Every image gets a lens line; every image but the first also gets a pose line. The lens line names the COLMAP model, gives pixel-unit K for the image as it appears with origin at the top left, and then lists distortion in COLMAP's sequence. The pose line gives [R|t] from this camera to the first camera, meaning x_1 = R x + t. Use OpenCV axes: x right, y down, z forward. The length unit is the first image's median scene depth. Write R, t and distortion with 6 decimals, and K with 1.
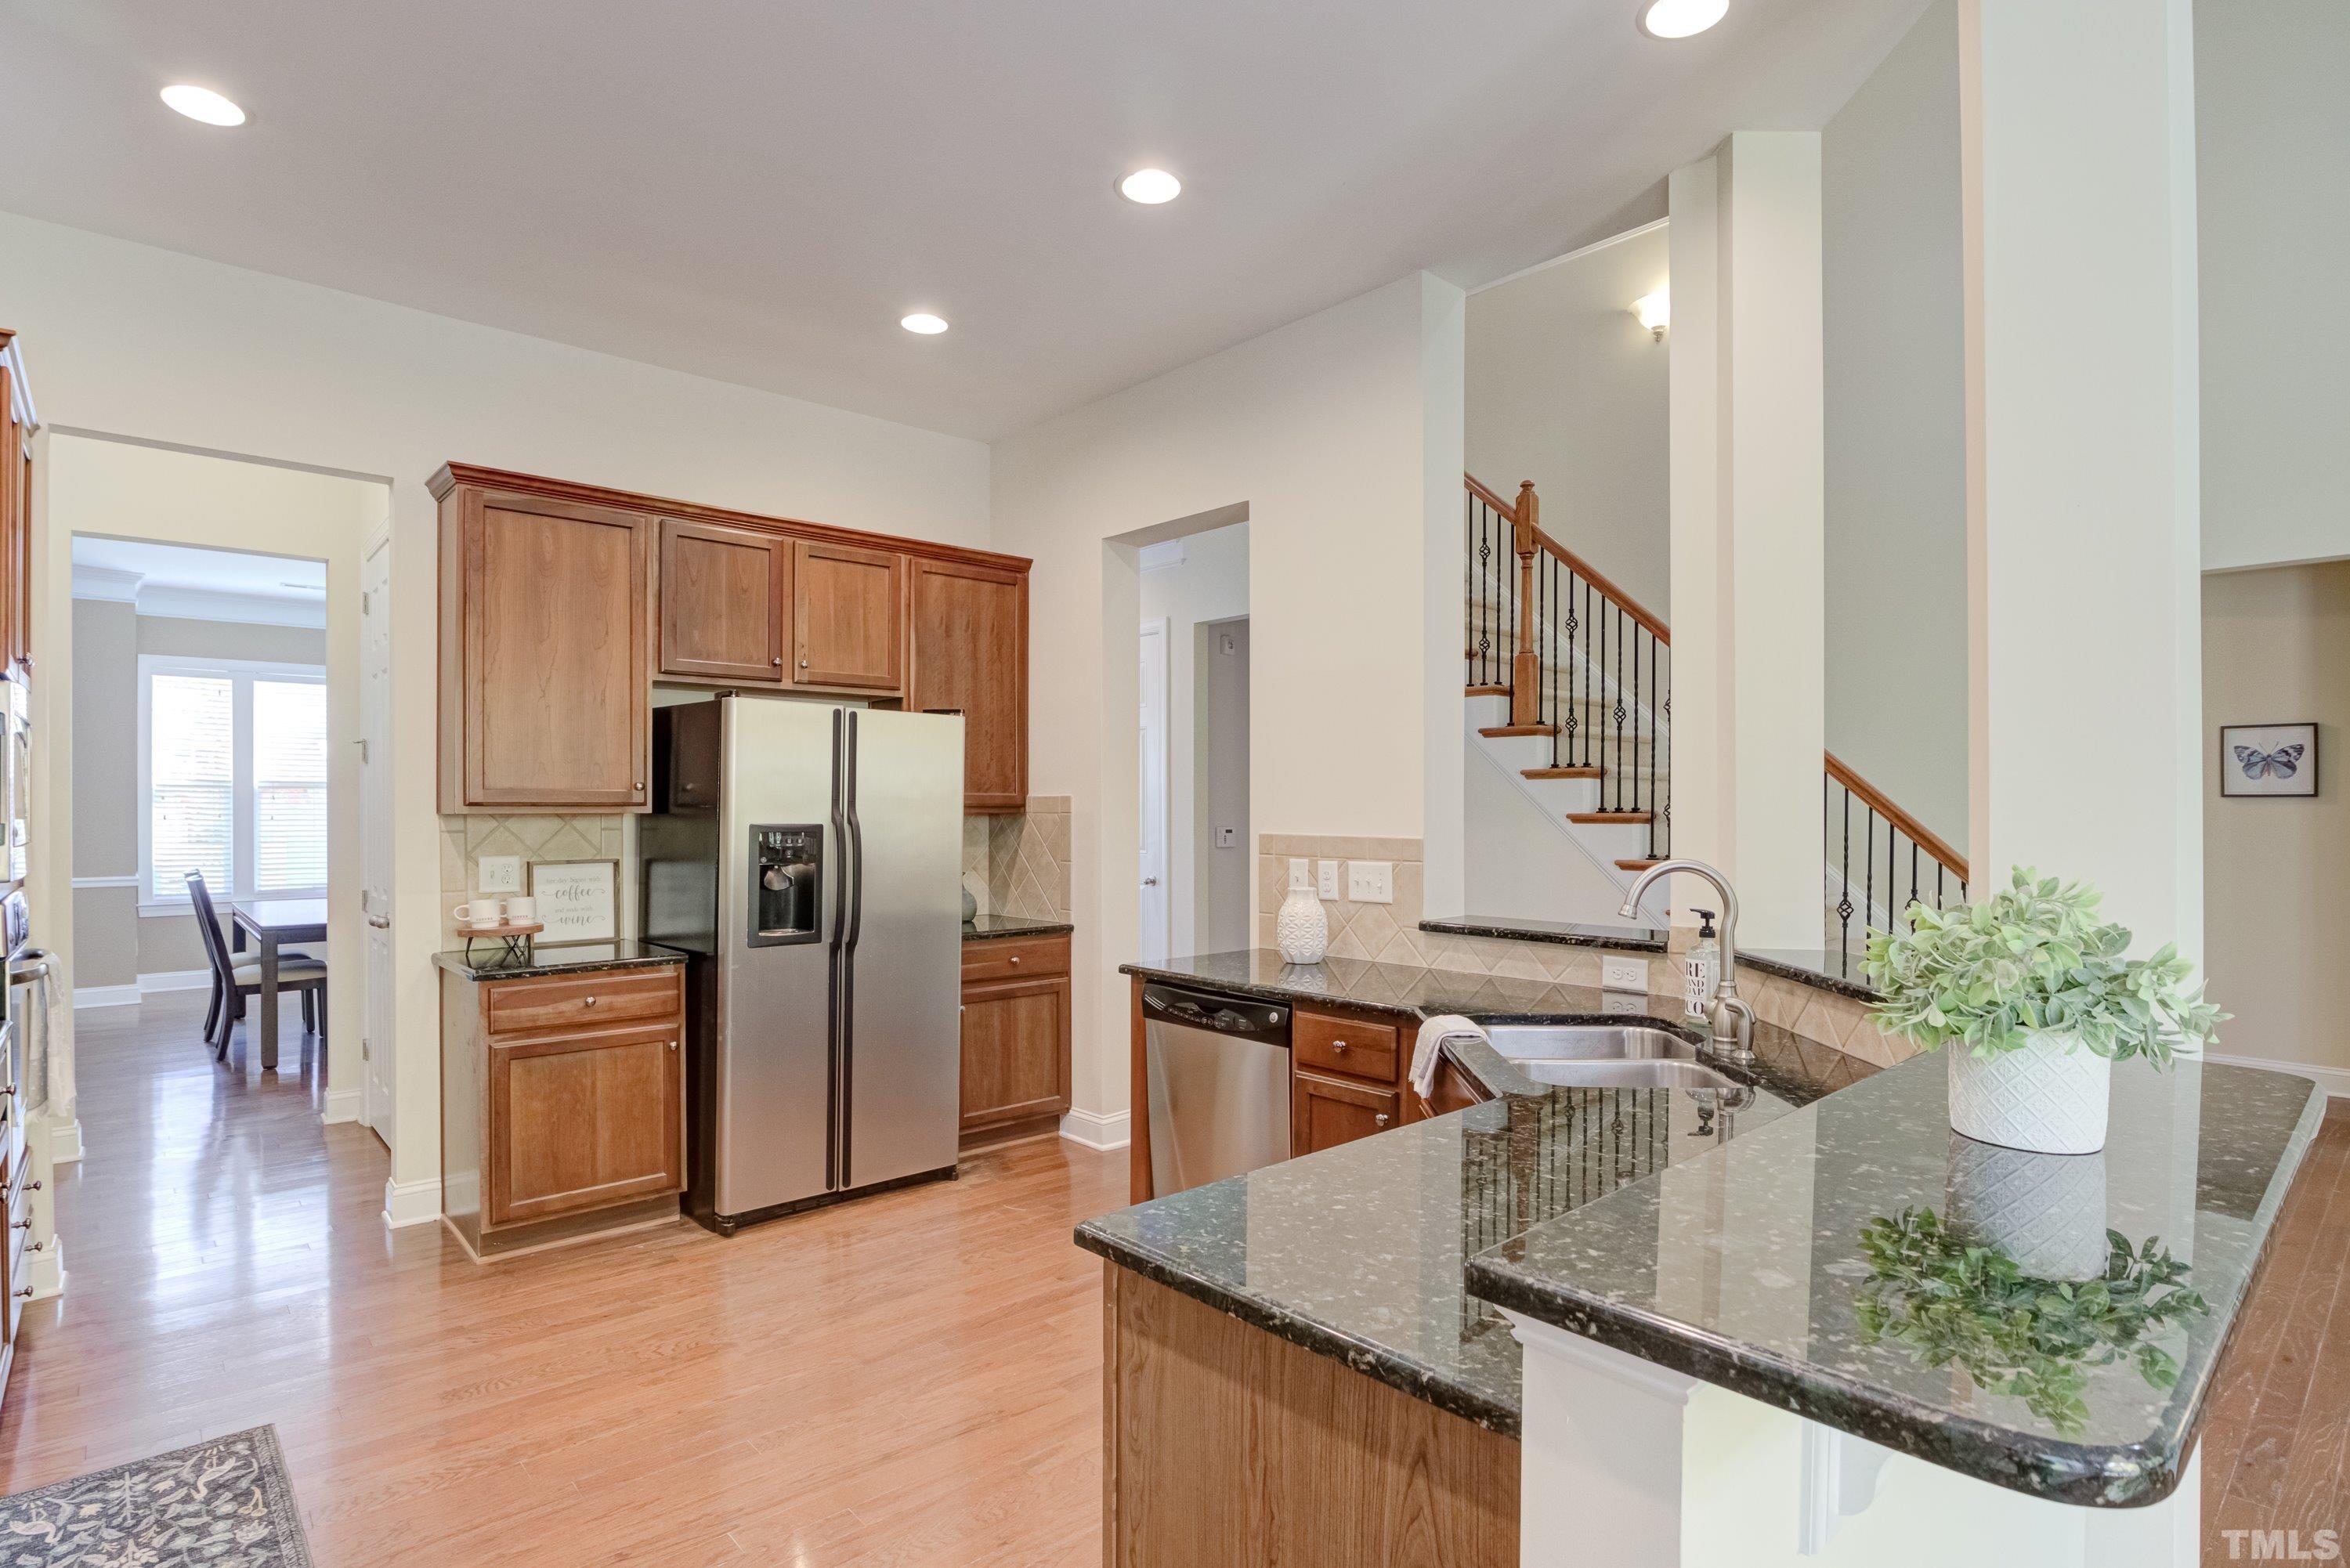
lens RADIAL K [[1200.8, 0, 1189.0], [0, 1200.8, 810.1], [0, 0, 1]] dist [-0.033978, 0.015407]
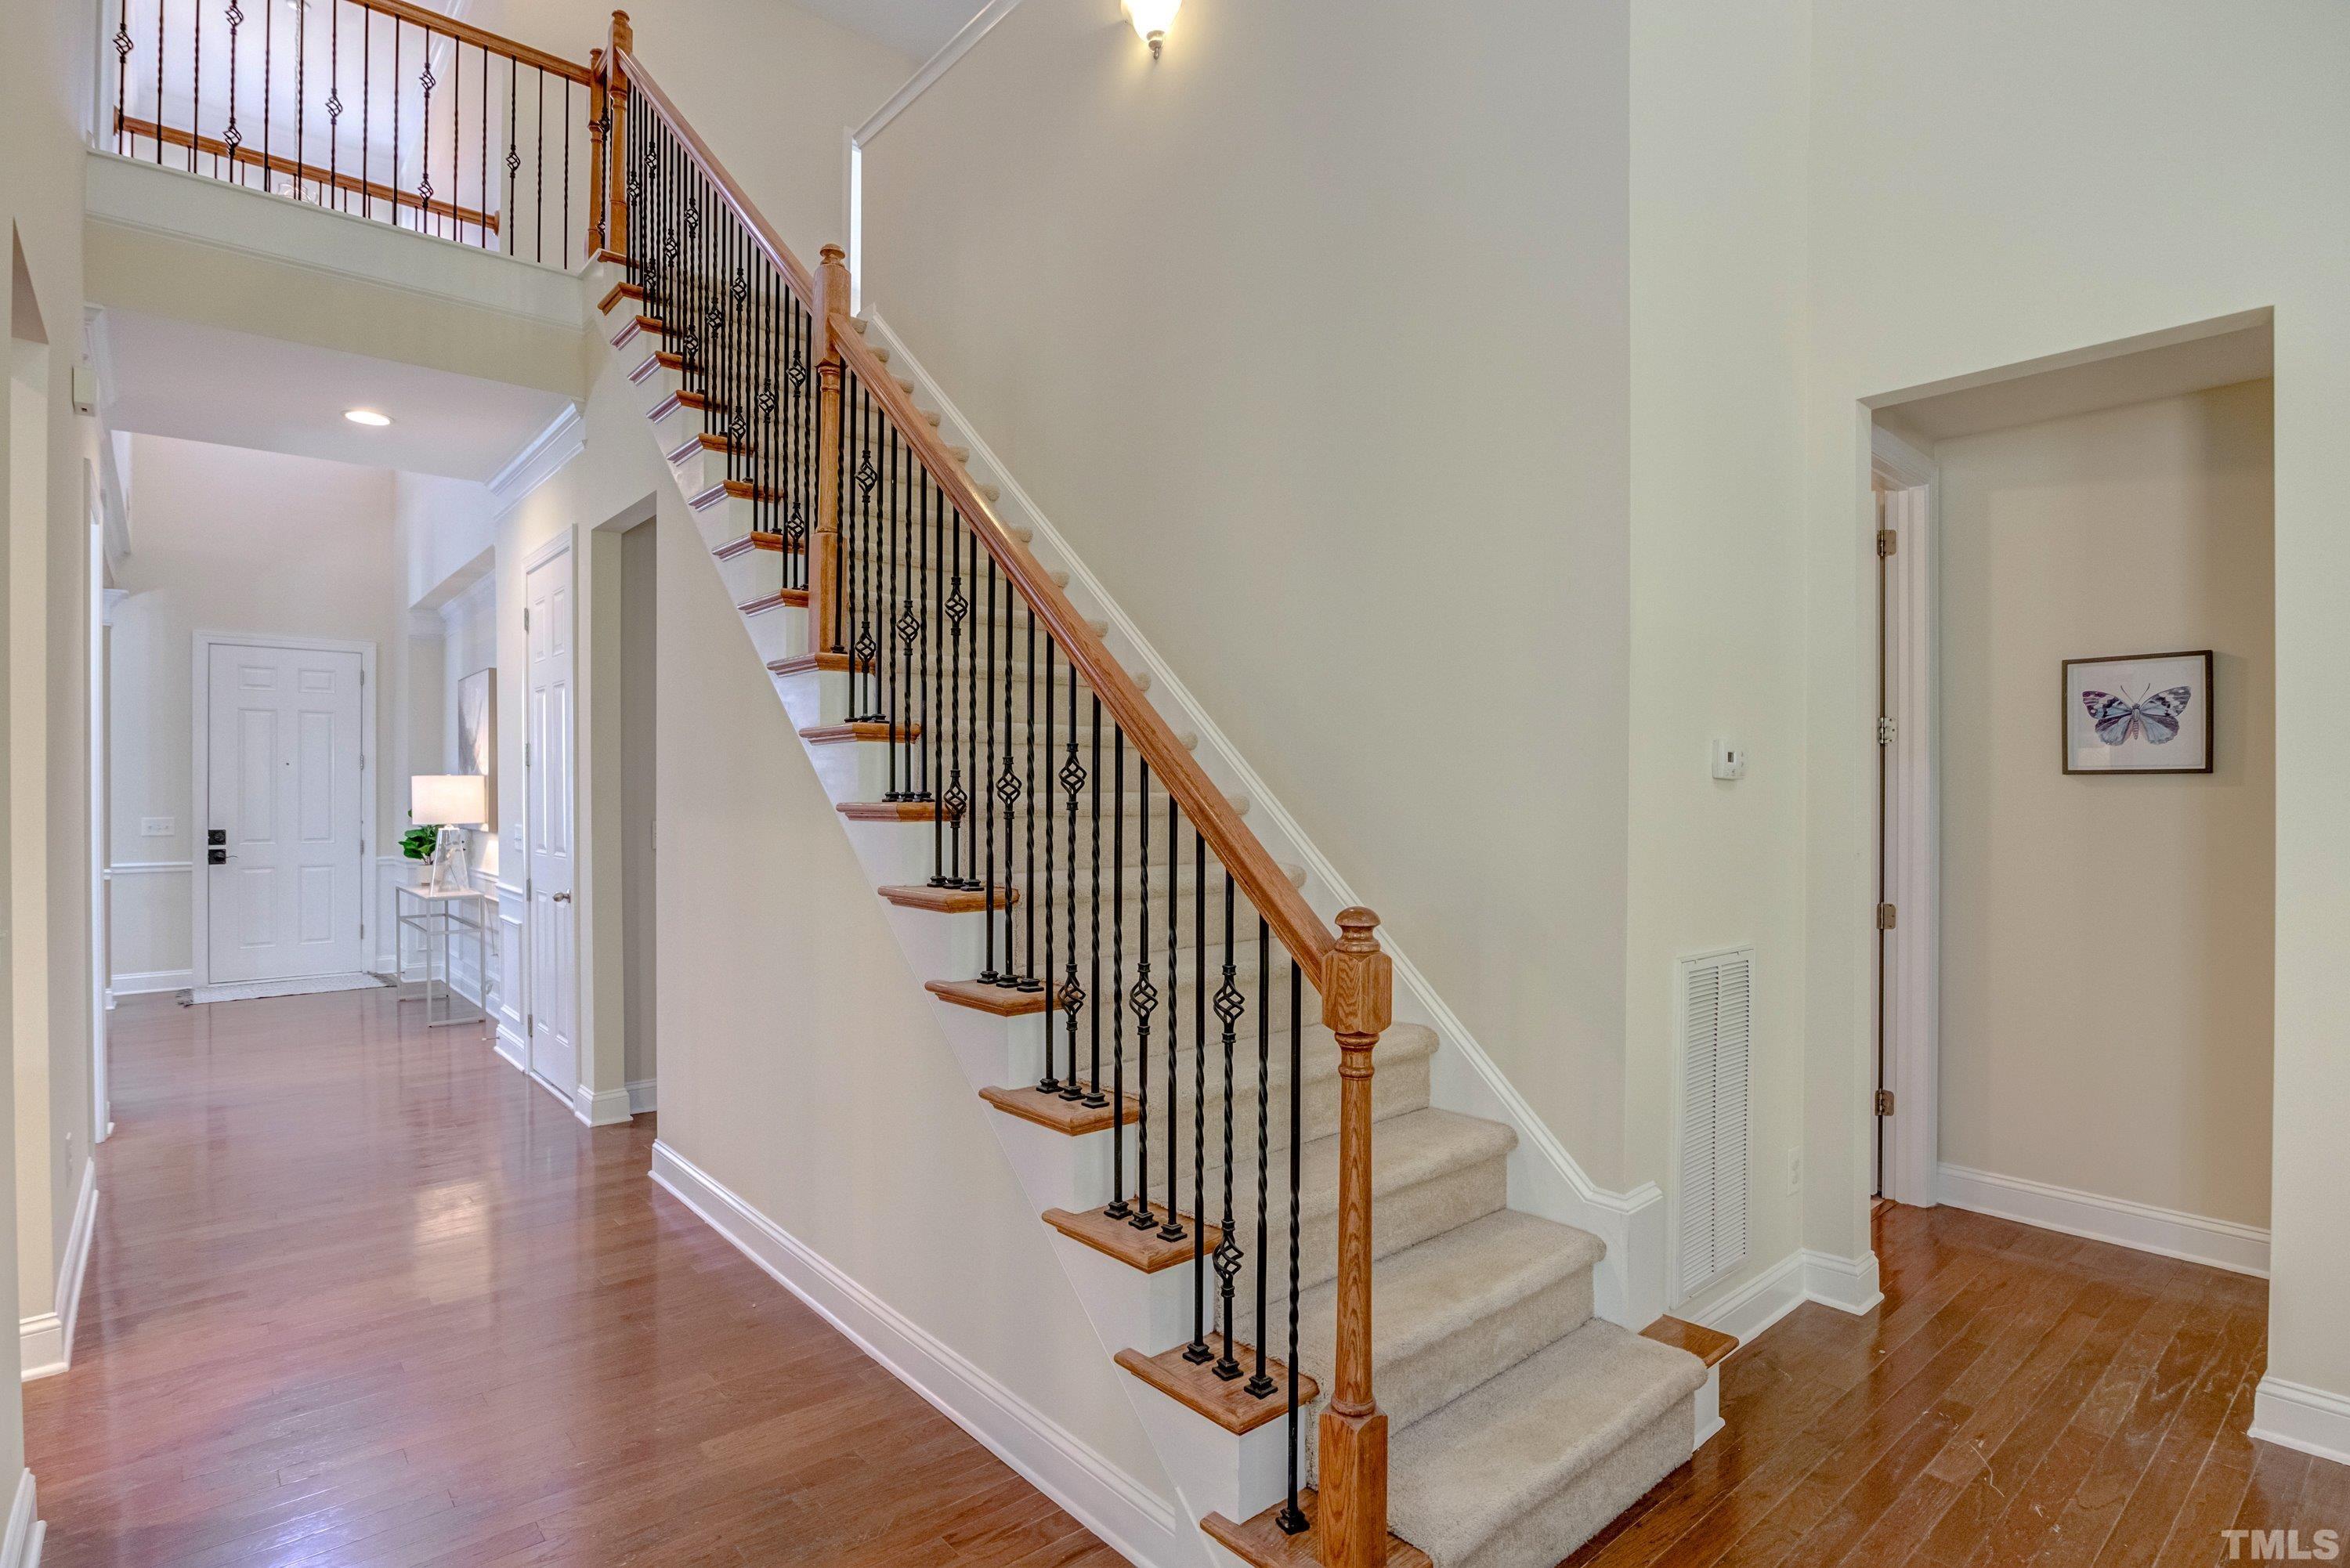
lens RADIAL K [[1195.3, 0, 1183.7], [0, 1195.3, 795.8], [0, 0, 1]] dist [-0.033684, 0.015728]
pose [[0.999738, -0.000306, -0.022875, 0.625977], [0.000383, 0.999994, 0.003343, -0.002930], [0.022874, -0.003351, 0.999733, 0.544179]]
